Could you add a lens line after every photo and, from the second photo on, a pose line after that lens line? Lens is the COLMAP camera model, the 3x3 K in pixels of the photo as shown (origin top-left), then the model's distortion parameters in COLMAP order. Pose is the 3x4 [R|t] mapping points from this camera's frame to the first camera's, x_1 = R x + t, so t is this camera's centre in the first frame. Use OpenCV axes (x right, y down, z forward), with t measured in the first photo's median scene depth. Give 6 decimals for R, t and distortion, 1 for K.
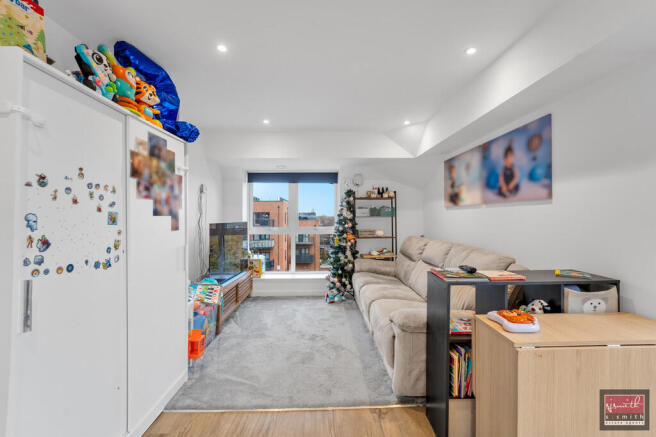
lens RADIAL K [[262.5, 0, 326.0], [0, 262.5, 215.0], [0, 0, 1]] dist [-0.020241, -0.002658]
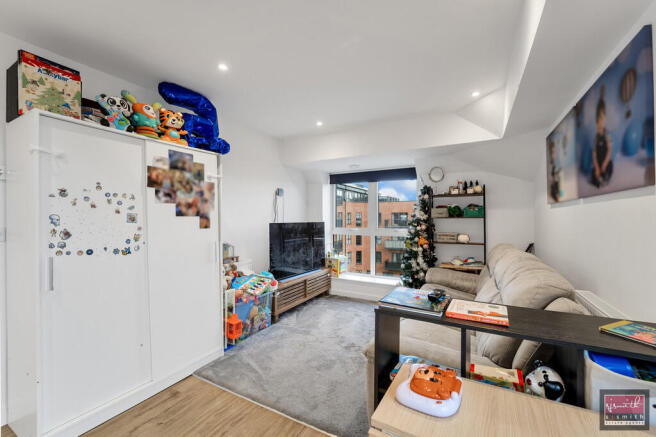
lens RADIAL K [[262.5, 0, 325.7], [0, 262.5, 216.9], [0, 0, 1]] dist [-0.020241, -0.002658]
pose [[0.873671, 0.003211, -0.486506, 0.440163], [-0.000570, 0.999984, 0.005575, -0.000531], [0.486517, -0.004593, 0.873659, 0.189577]]
